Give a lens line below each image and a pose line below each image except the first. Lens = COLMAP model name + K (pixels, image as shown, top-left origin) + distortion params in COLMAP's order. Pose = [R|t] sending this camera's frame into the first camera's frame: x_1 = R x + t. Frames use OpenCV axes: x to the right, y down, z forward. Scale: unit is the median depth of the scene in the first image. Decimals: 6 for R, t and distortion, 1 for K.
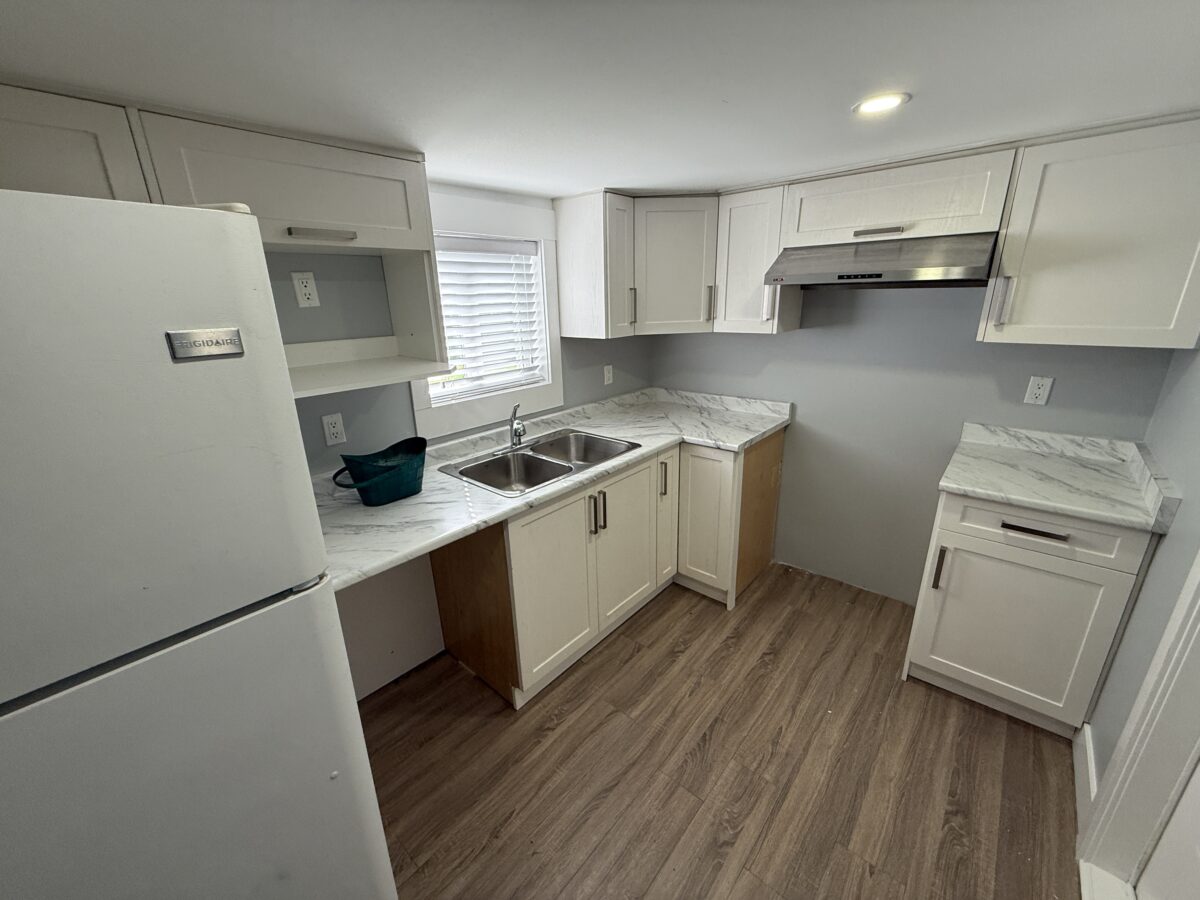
lens RADIAL K [[480.7, 0, 601.2], [0, 480.7, 452.1], [0, 0, 1]] dist [0.000523, 0.000021]
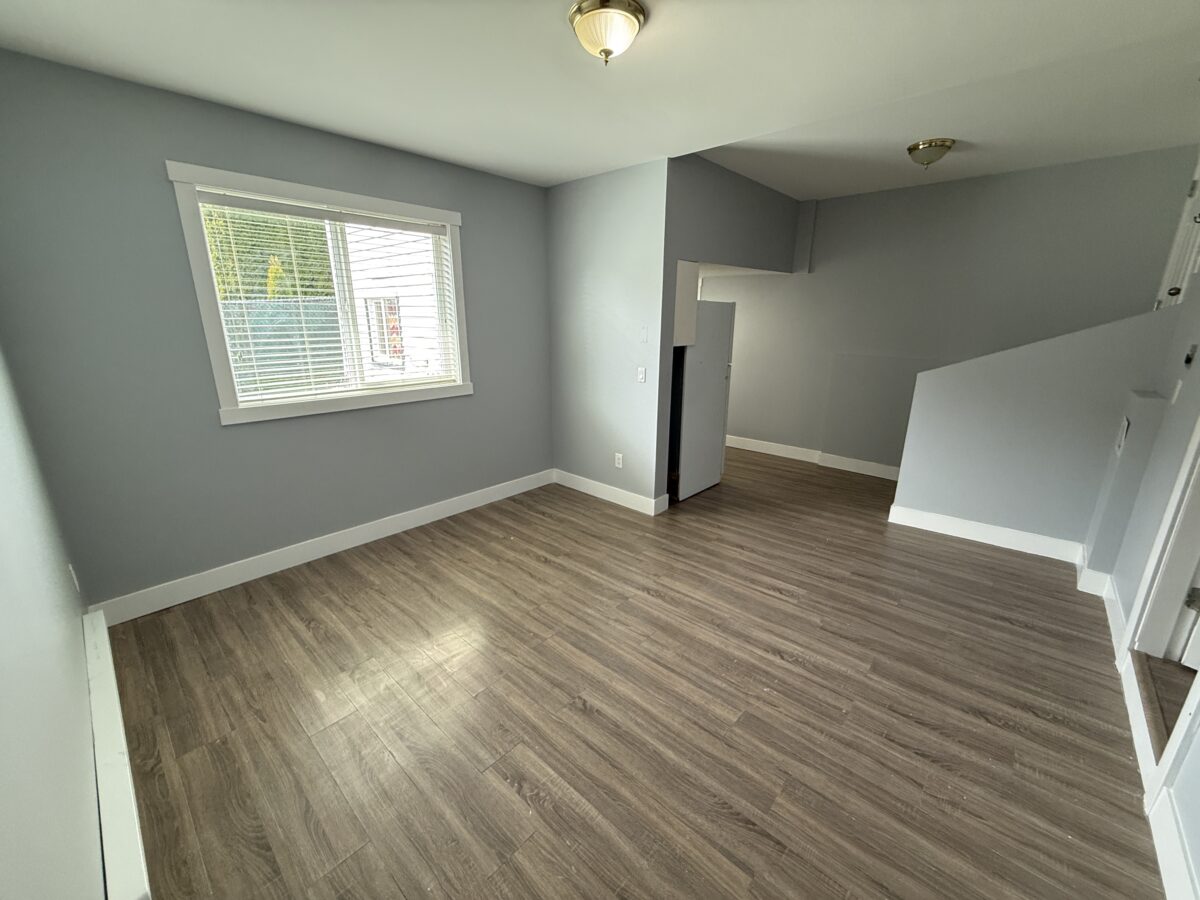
lens RADIAL K [[480.7, 0, 600.7], [0, 480.7, 450.2], [0, 0, 1]] dist [0.000523, 0.000021]
pose [[-0.020146, 0.294660, -0.955390, 1.103557], [-0.316051, 0.904705, 0.285692, -0.320132], [0.948528, 0.307708, 0.074901, 0.821246]]
